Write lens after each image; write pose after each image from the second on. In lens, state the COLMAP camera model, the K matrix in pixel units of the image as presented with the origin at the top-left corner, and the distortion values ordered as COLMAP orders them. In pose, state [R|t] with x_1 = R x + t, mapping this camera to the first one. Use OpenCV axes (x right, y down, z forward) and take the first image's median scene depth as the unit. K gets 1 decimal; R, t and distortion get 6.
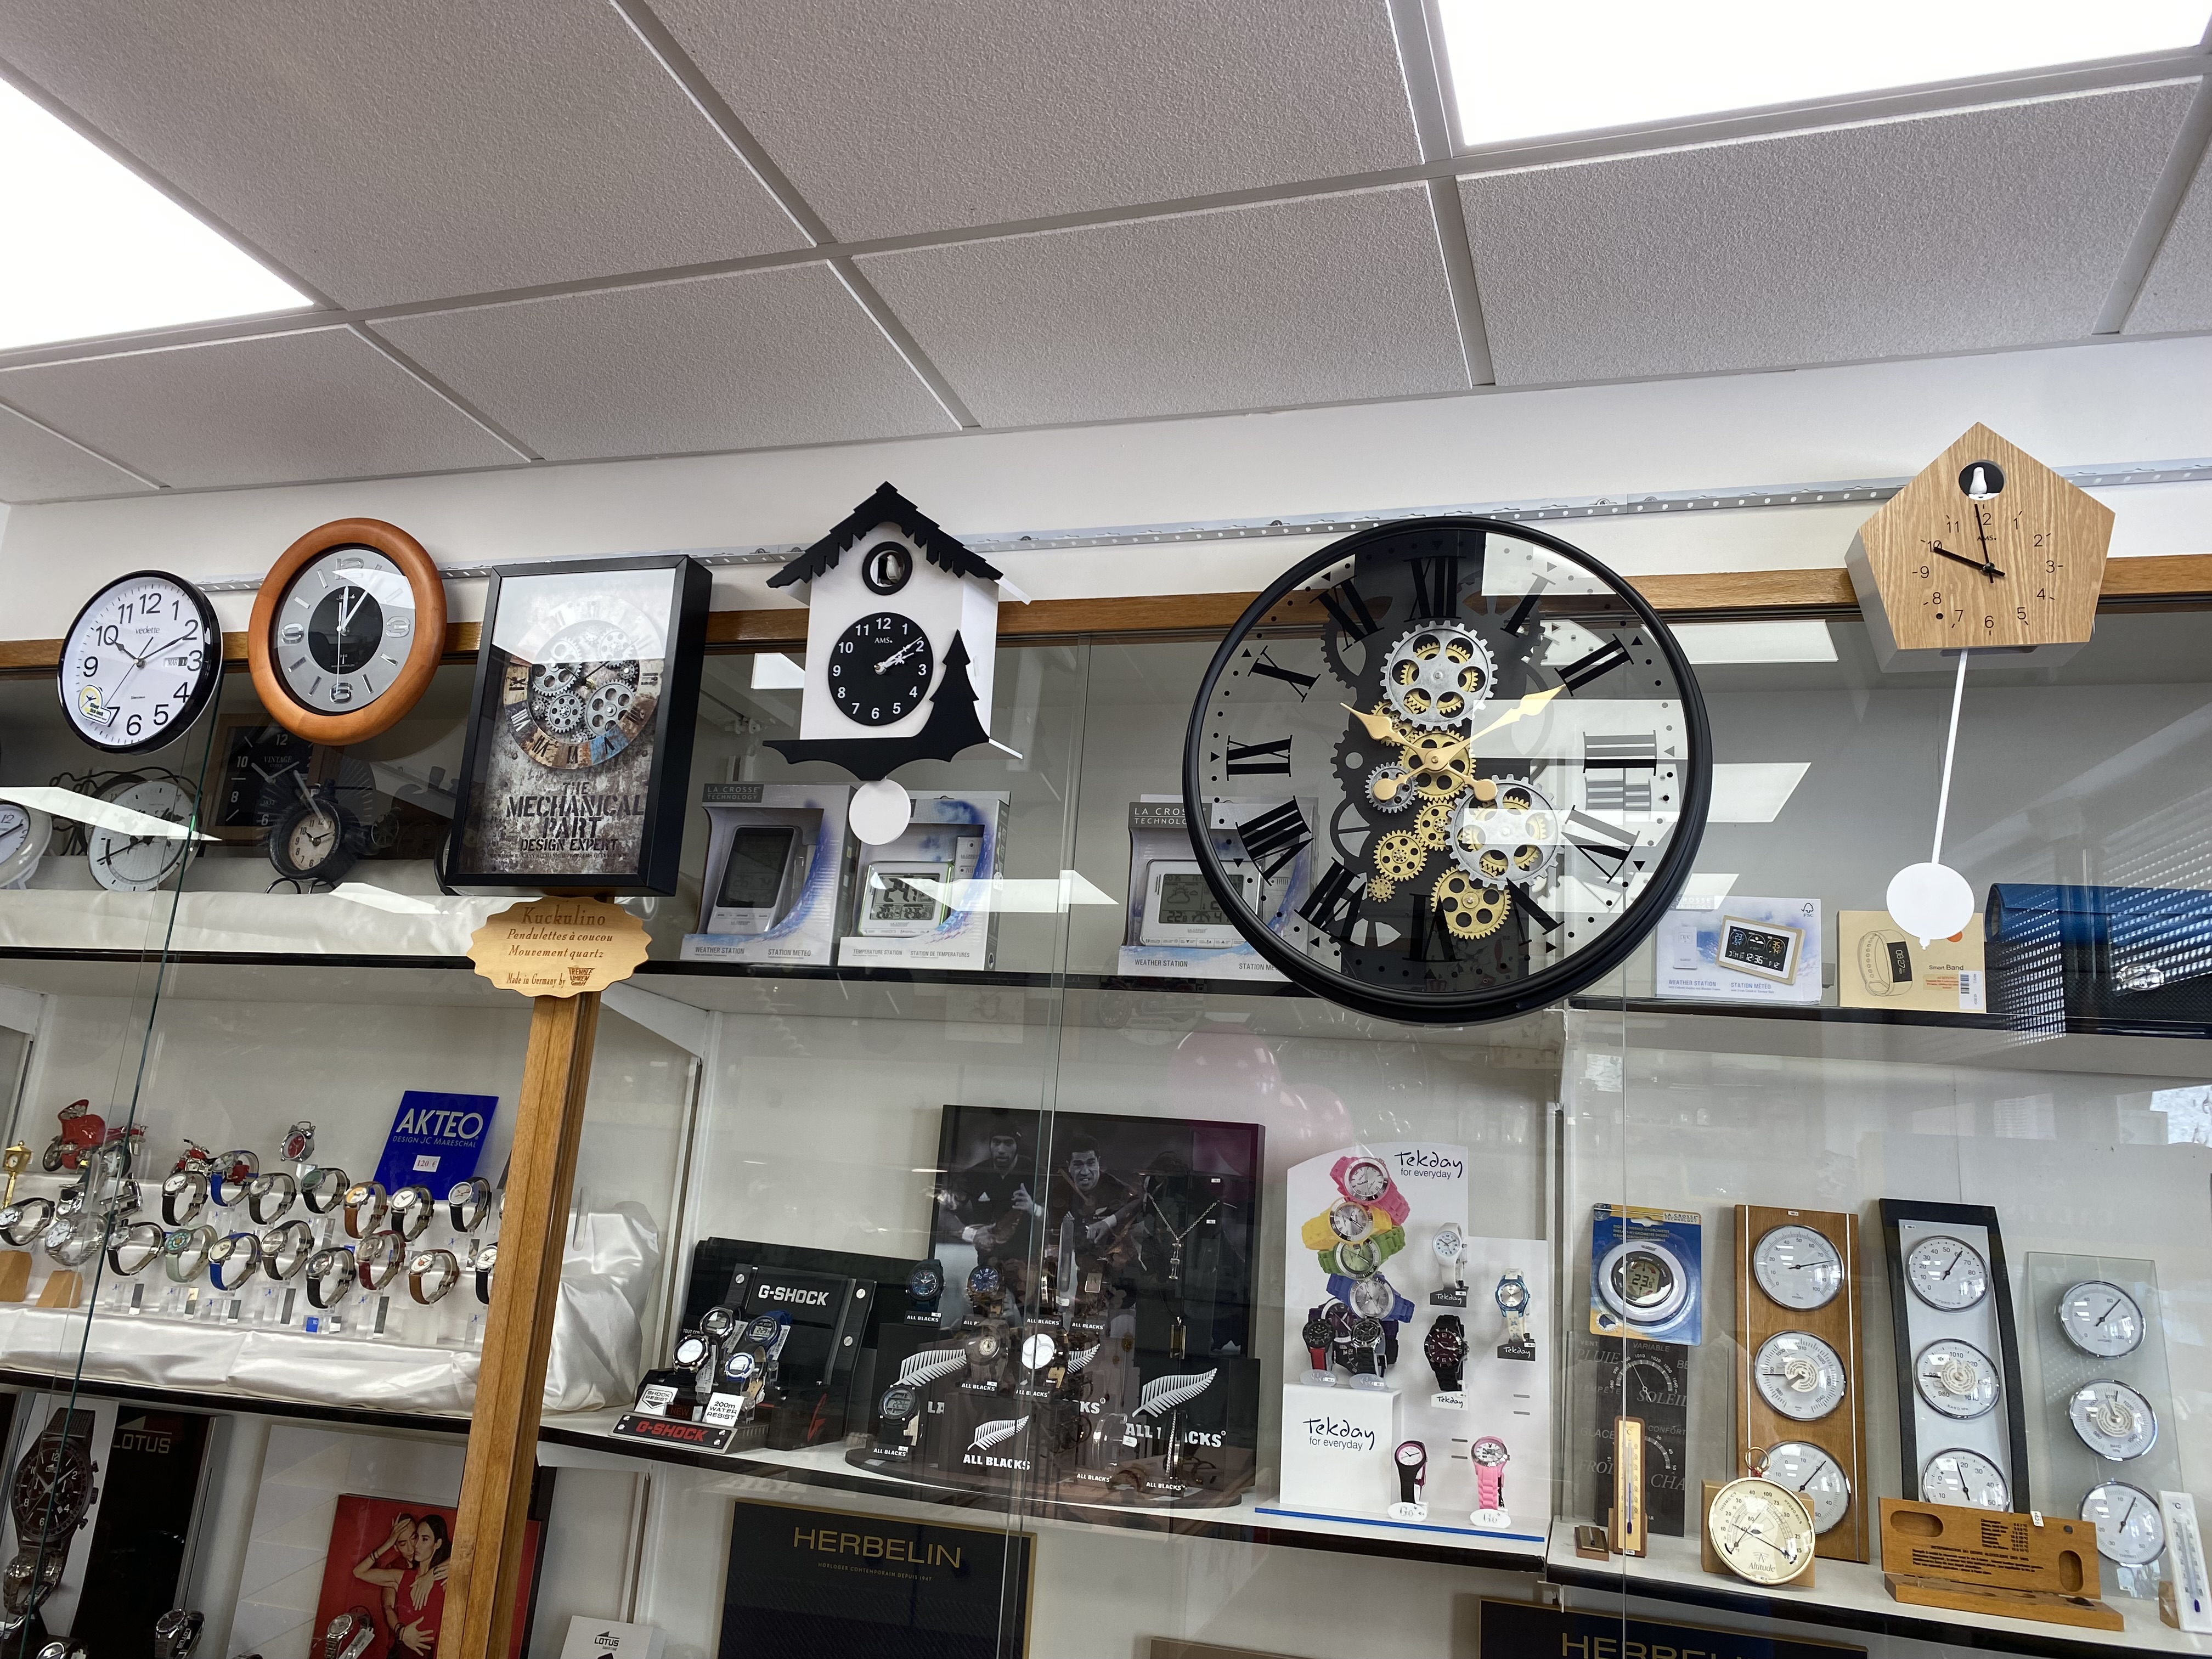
lens RADIAL K [[1759.3, 0, 1105.5], [0, 1759.3, 817.0], [0, 0, 1]] dist [-0.026019, 0.080447]
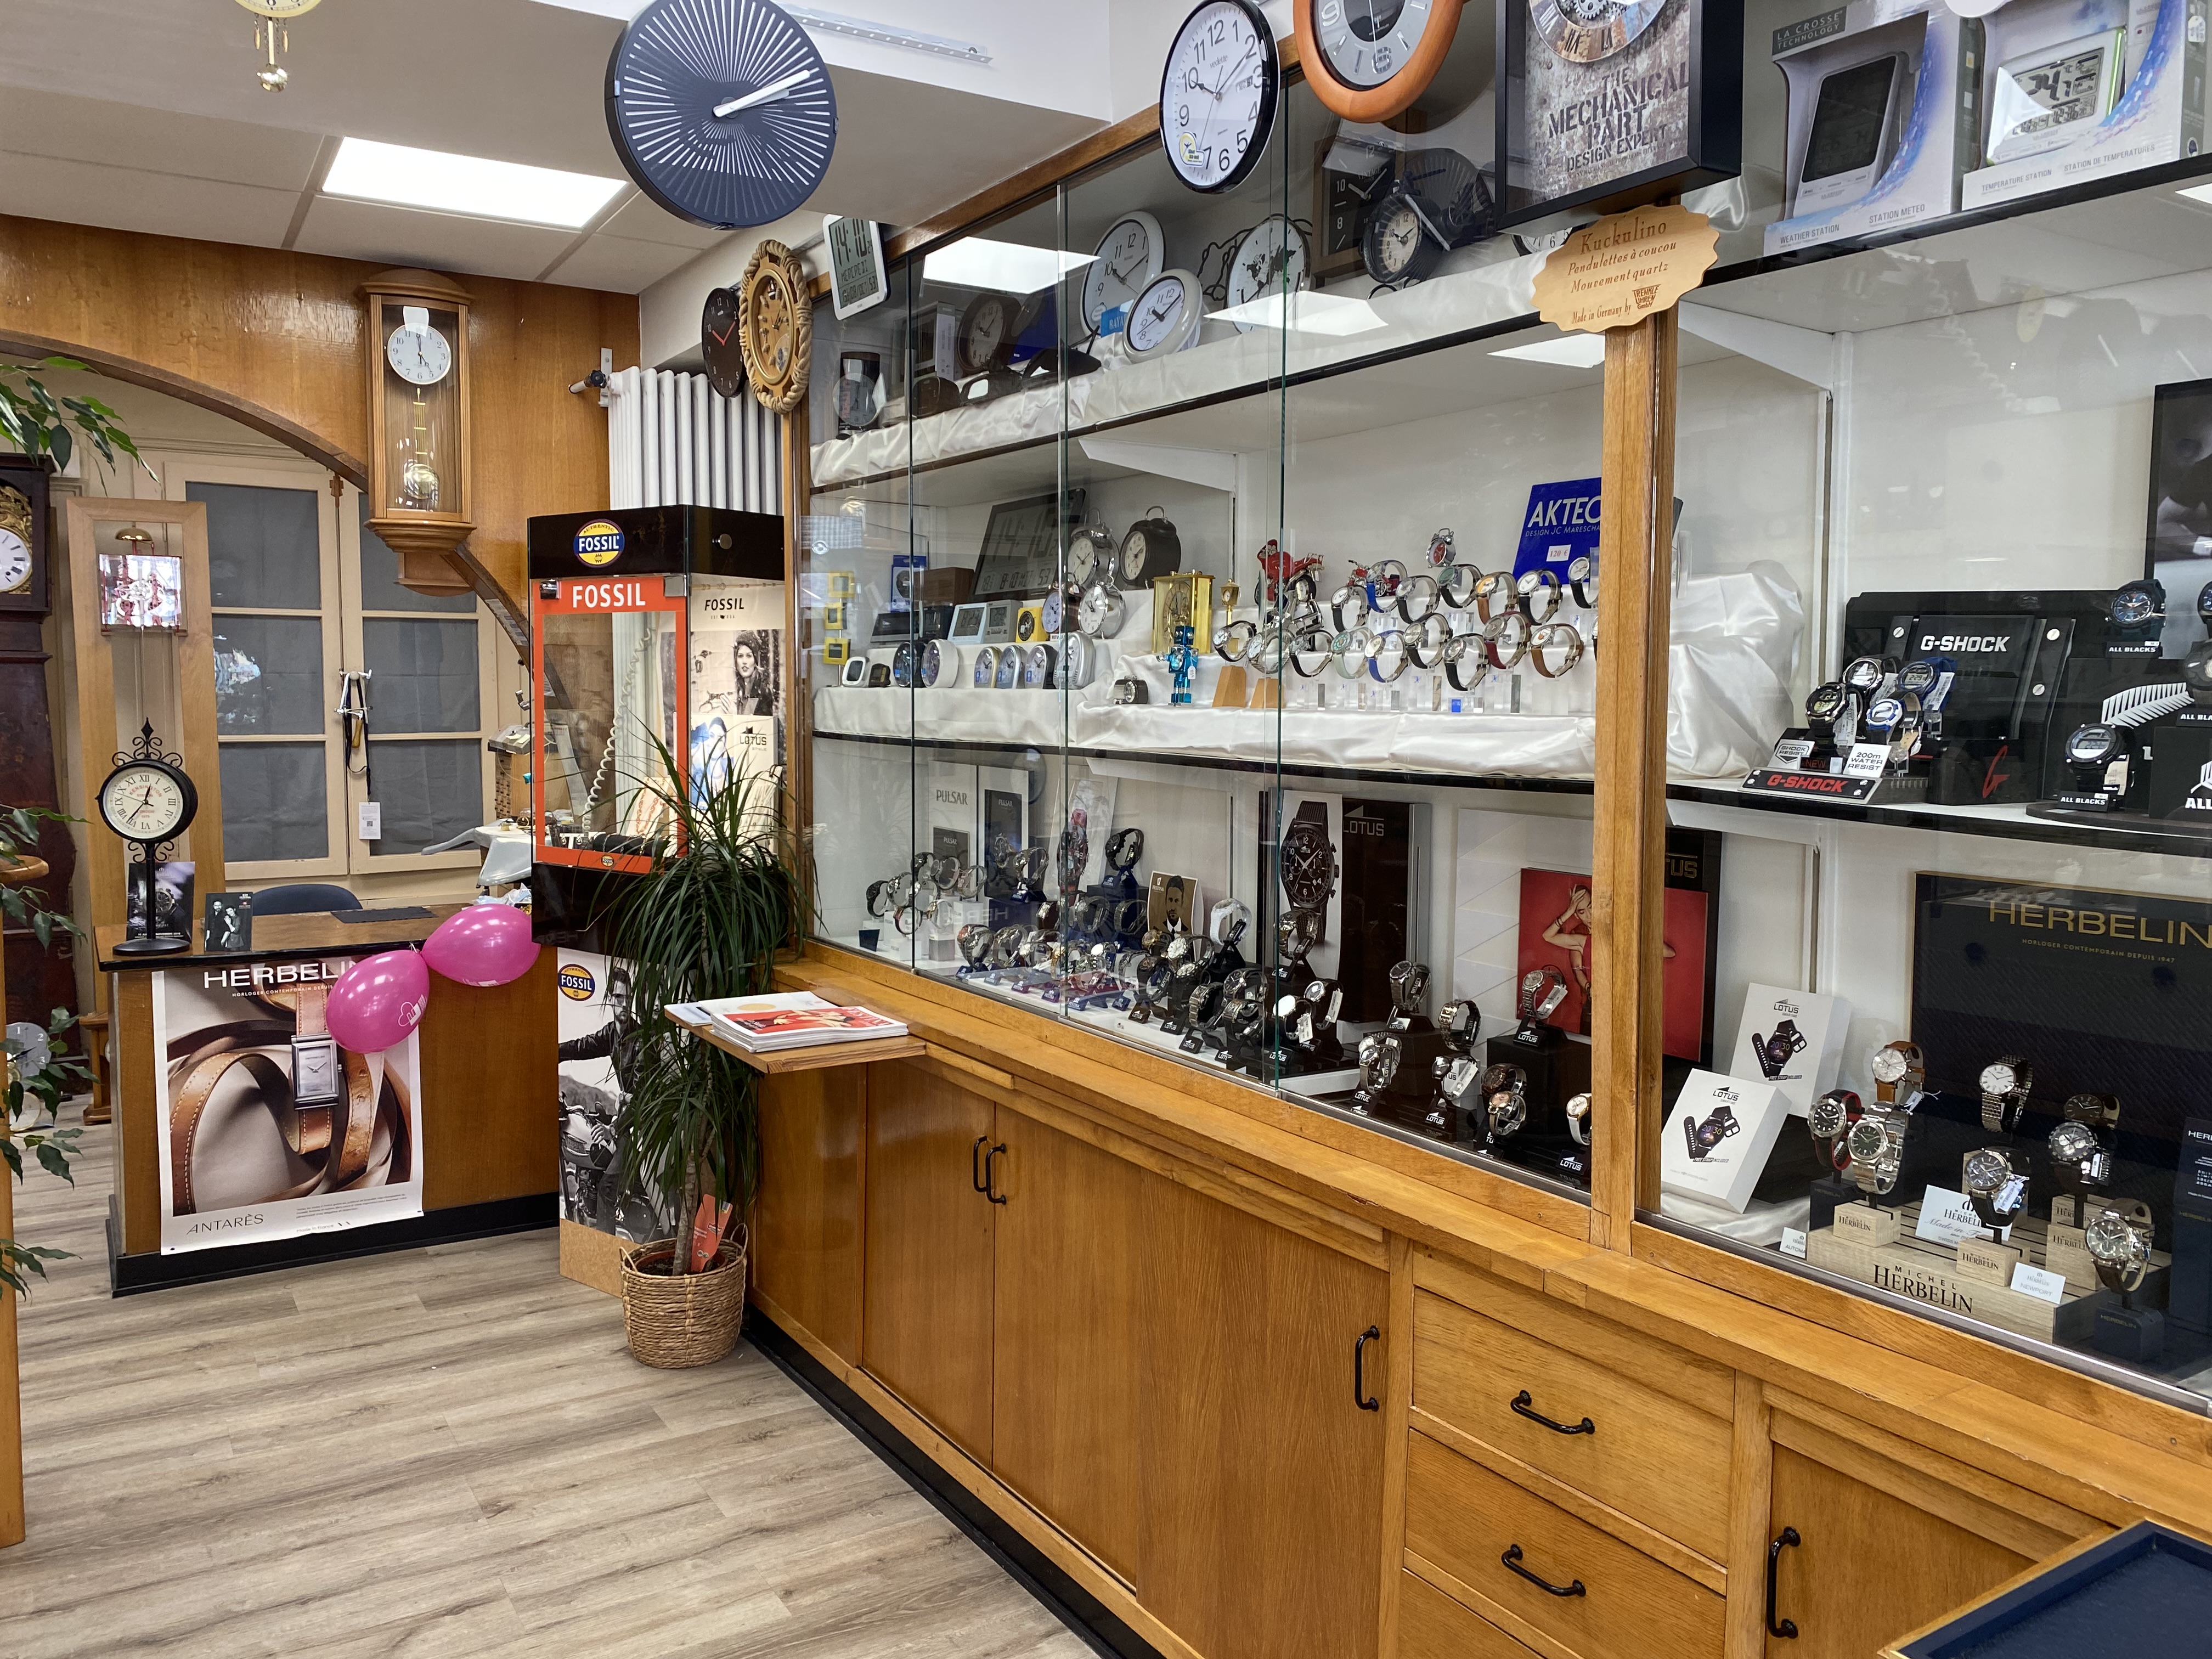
lens RADIAL K [[1759.3, 0, 1105.5], [0, 1759.3, 817.0], [0, 0, 1]] dist [-0.026019, 0.080447]
pose [[0.768673, -0.019802, -0.639335, 0.048006], [0.205658, 0.954100, 0.217711, 0.085584], [0.605678, -0.298833, 0.737464, 0.097966]]
